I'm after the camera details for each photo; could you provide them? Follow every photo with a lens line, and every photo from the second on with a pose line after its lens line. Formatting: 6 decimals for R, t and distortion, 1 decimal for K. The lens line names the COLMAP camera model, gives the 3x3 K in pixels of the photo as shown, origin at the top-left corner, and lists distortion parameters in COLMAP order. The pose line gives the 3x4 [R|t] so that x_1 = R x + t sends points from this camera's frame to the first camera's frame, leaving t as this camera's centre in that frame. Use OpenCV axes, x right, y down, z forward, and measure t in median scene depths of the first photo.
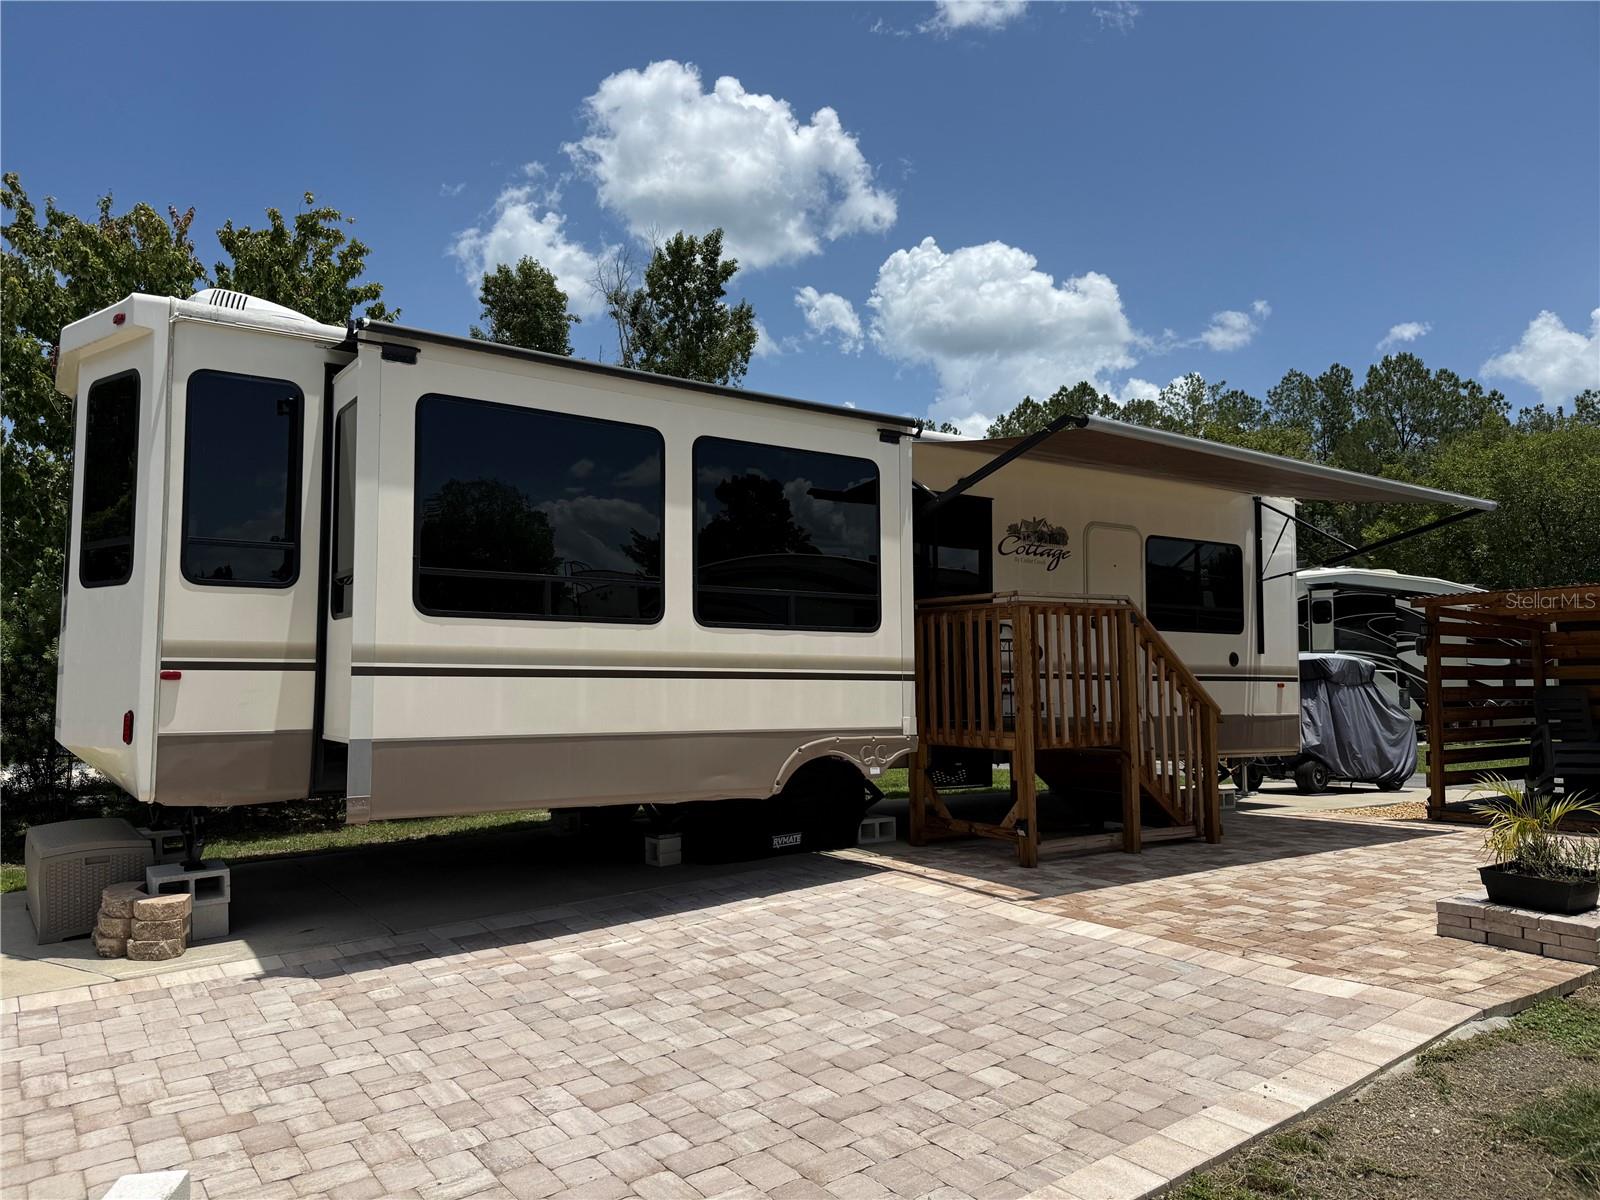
lens RADIAL K [[1125.5, 0, 808.7], [0, 1125.5, 601.6], [0, 0, 1]] dist [0.005992, -0.004004]
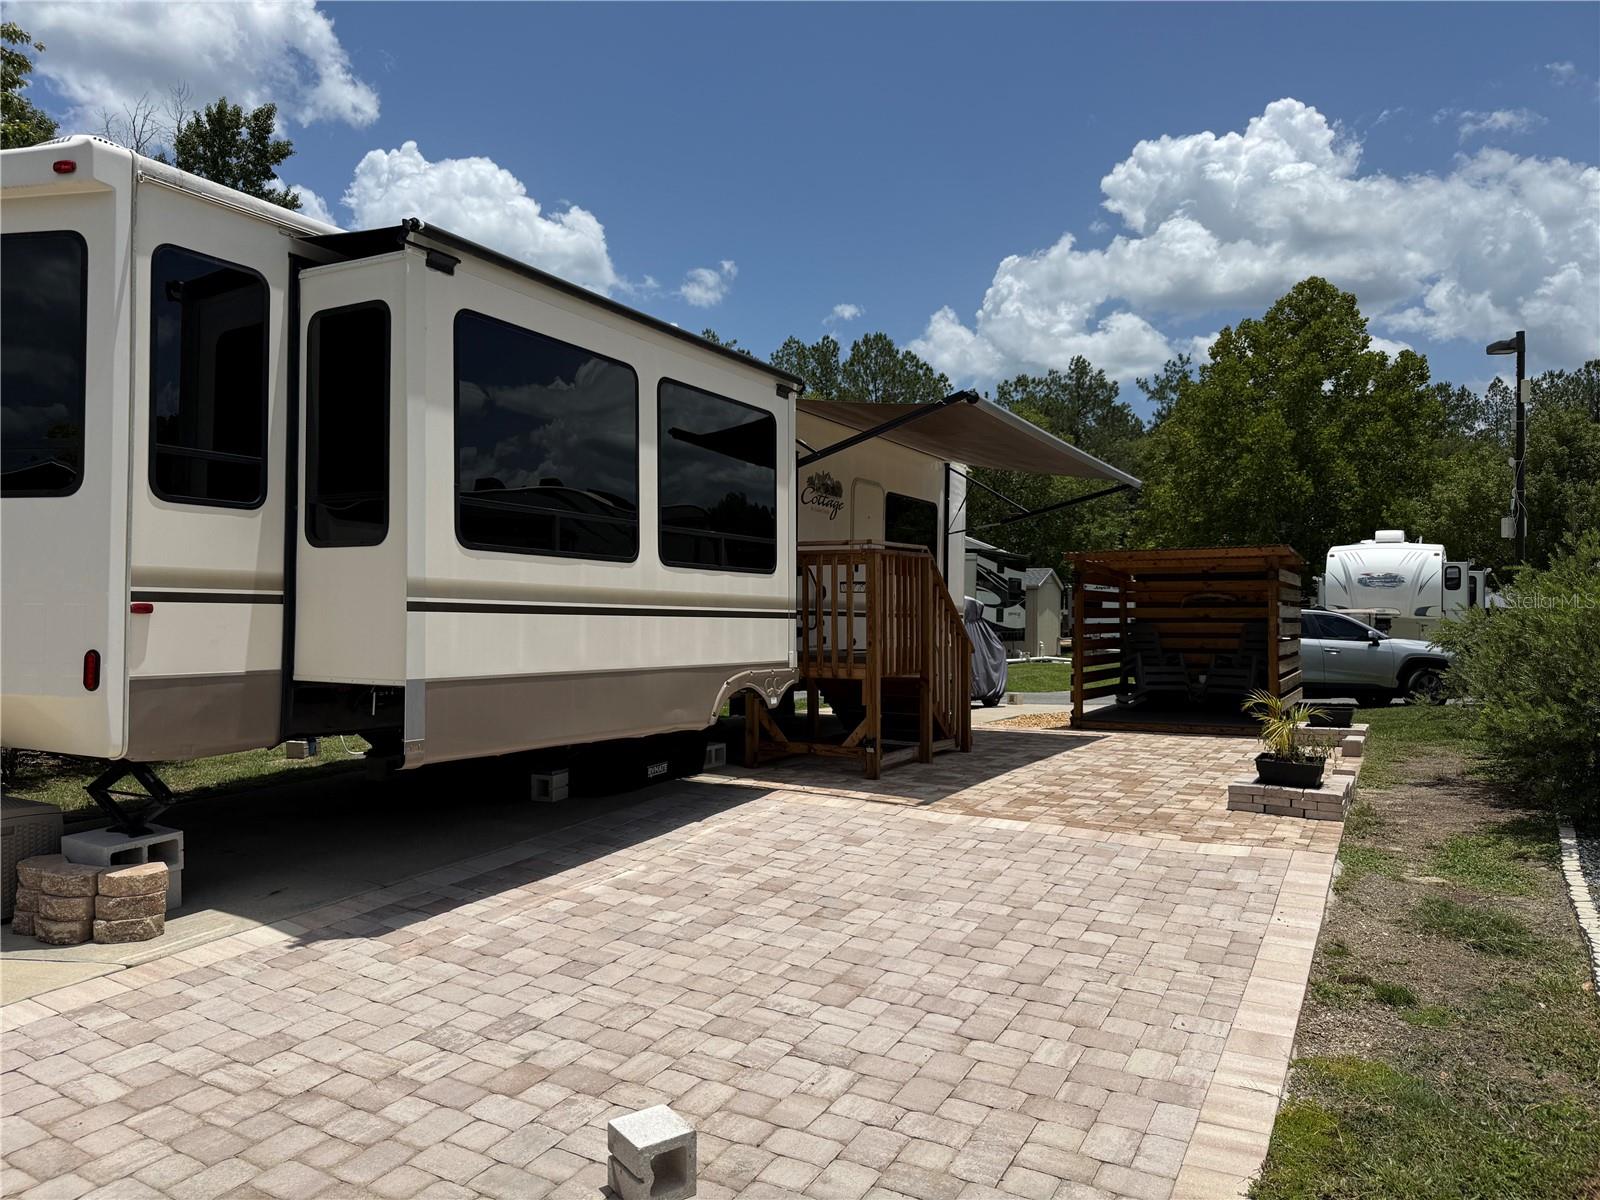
lens RADIAL K [[1090.9, 0, 800.0], [0, 1090.9, 600.0], [0, 0, 1]] dist [0.063356, -0.082574]
pose [[0.900568, 0.014683, 0.434468, -0.478712], [-0.040988, 0.997845, 0.051239, -0.003118], [-0.432779, -0.063953, 0.899229, 0.044878]]
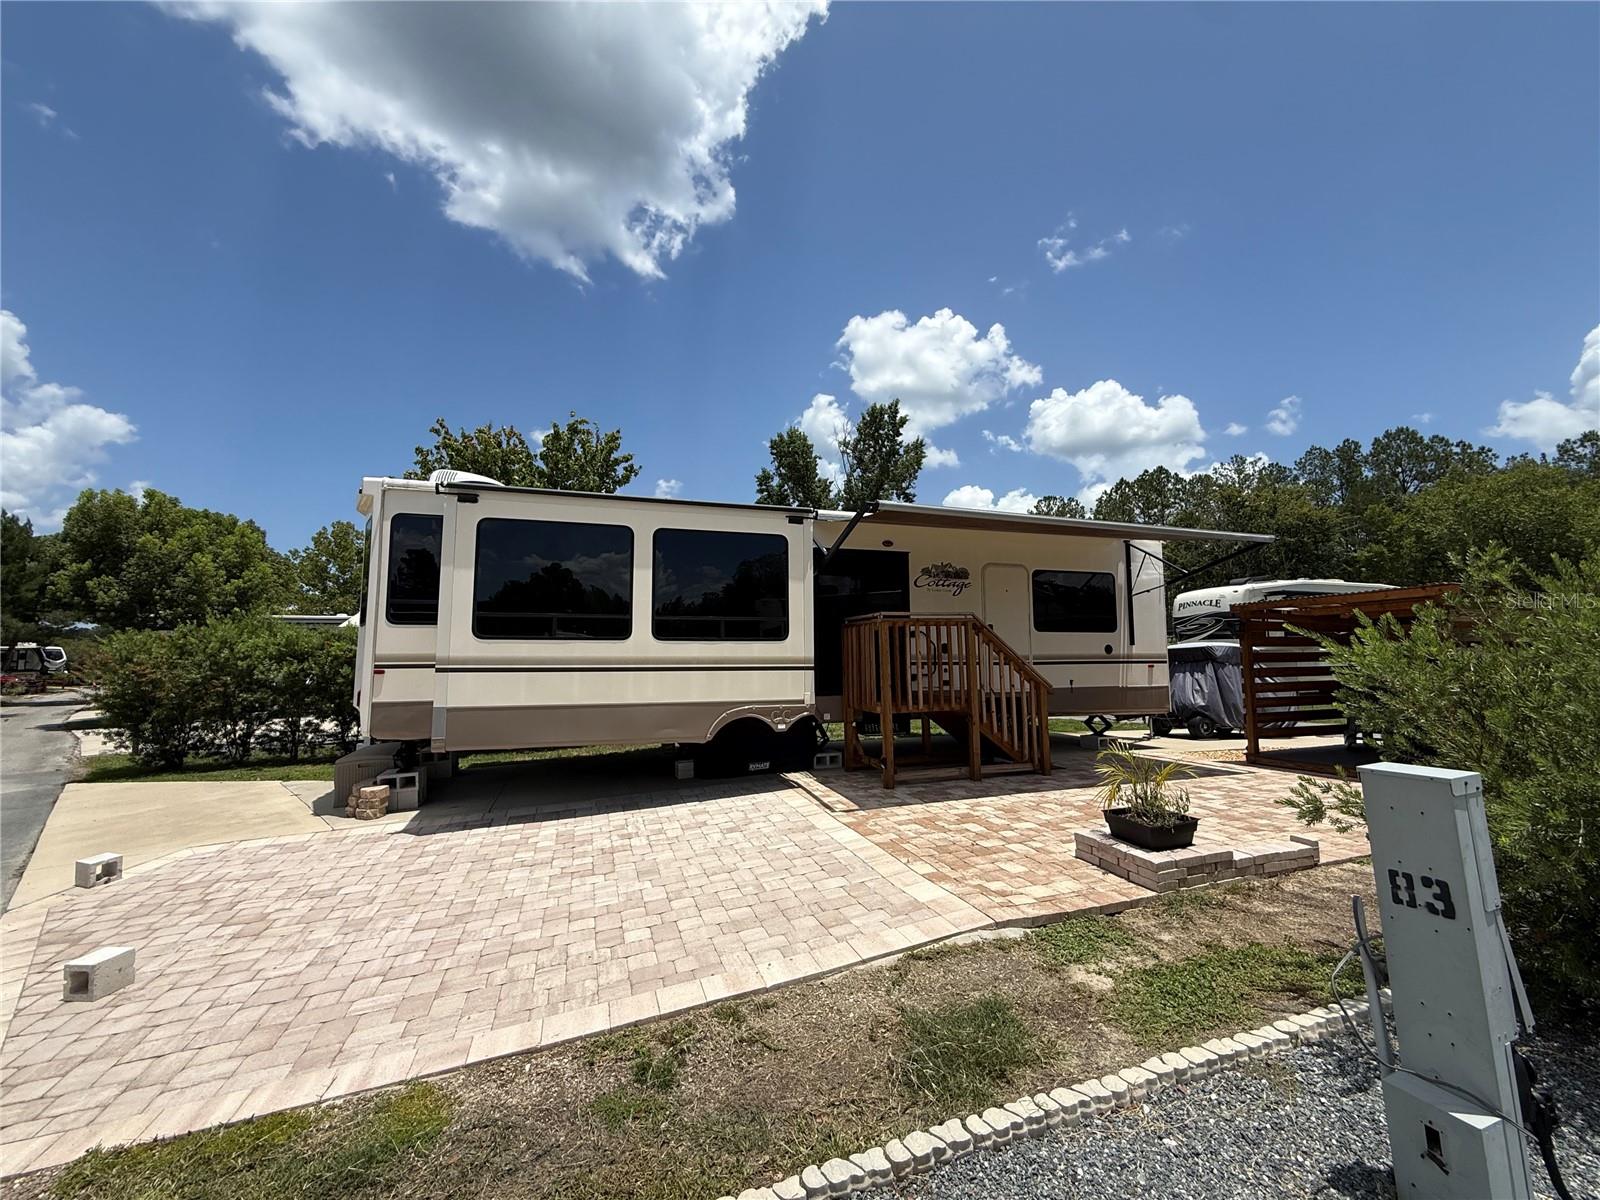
lens RADIAL K [[639.5, 0, 825.1], [0, 639.5, 596.2], [0, 0, 1]] dist [0.001504, 0.000699]
pose [[0.961295, -0.034987, -0.273289, 0.479606], [0.028387, 0.999203, -0.028068, -0.012076], [0.274054, 0.019224, 0.961522, 0.147415]]
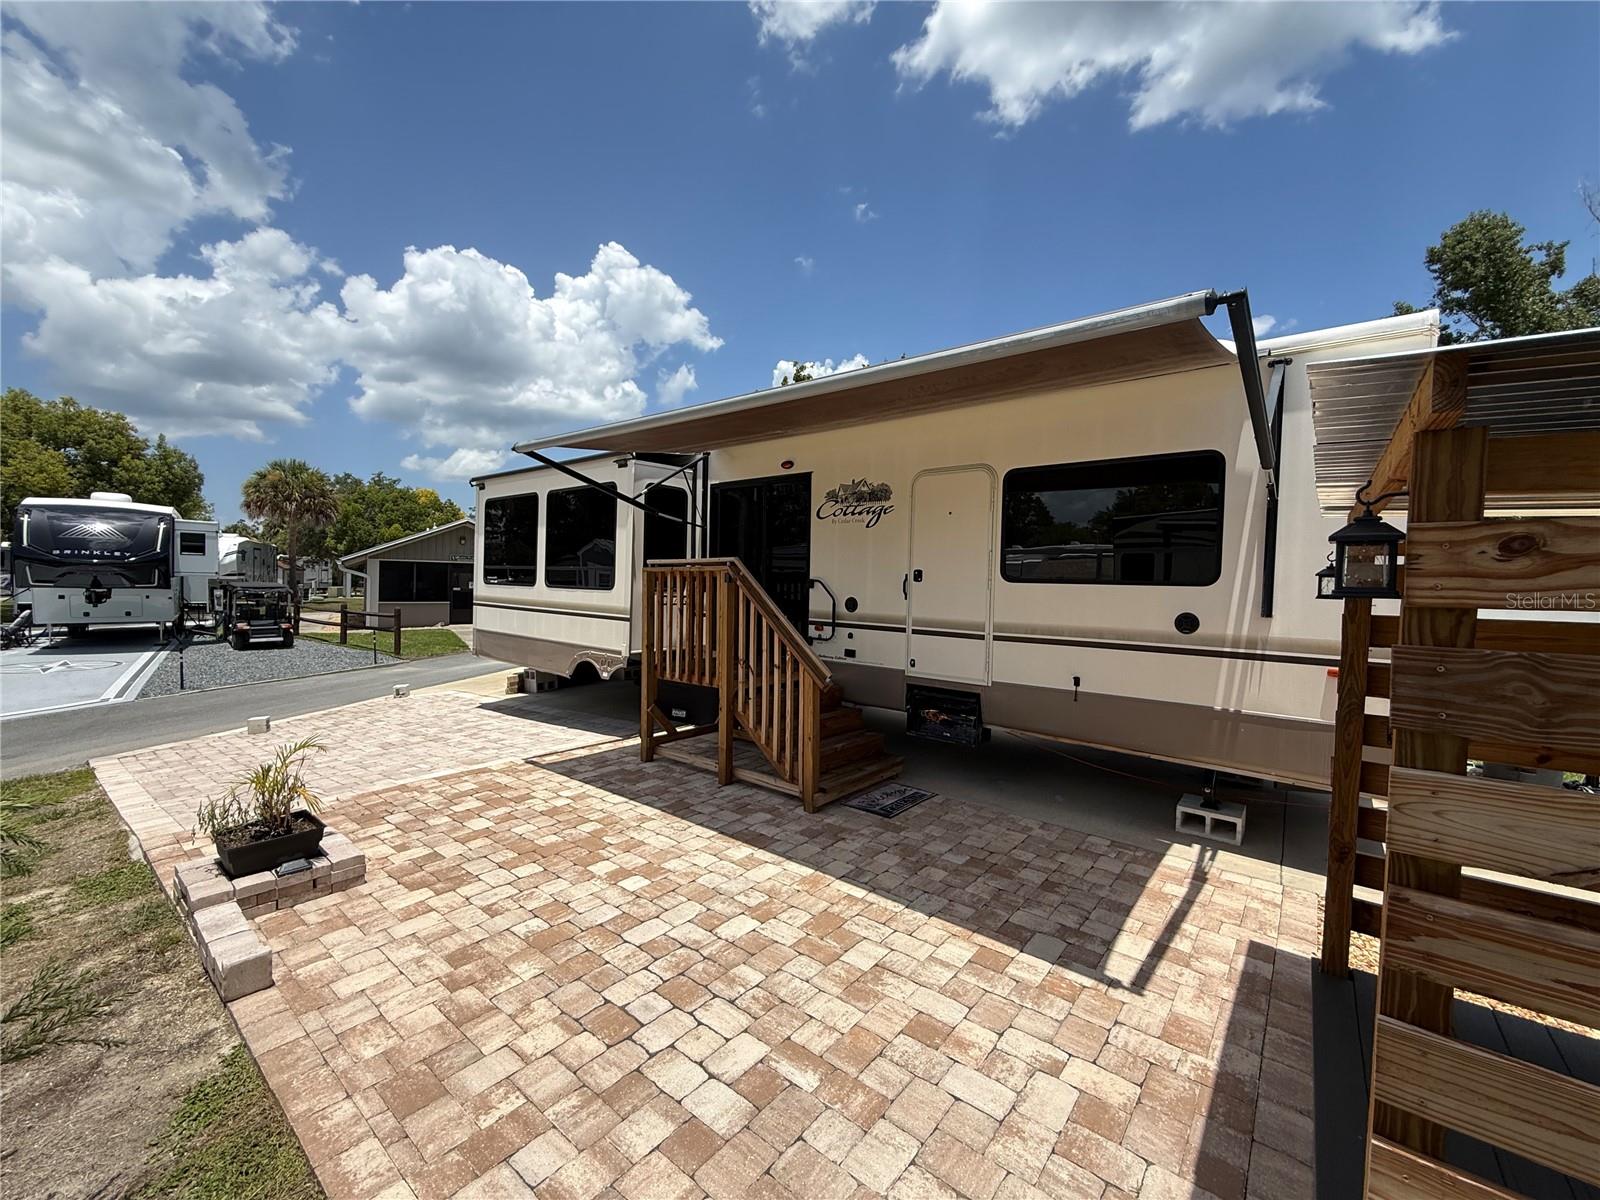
lens RADIAL K [[639.5, 0, 825.1], [0, 639.5, 596.2], [0, 0, 1]] dist [0.001504, 0.000699]
pose [[0.275292, 0.034573, -0.960739, 1.325773], [0.054734, 0.997168, 0.051567, 0.006489], [0.959801, -0.066781, 0.272620, 1.332976]]
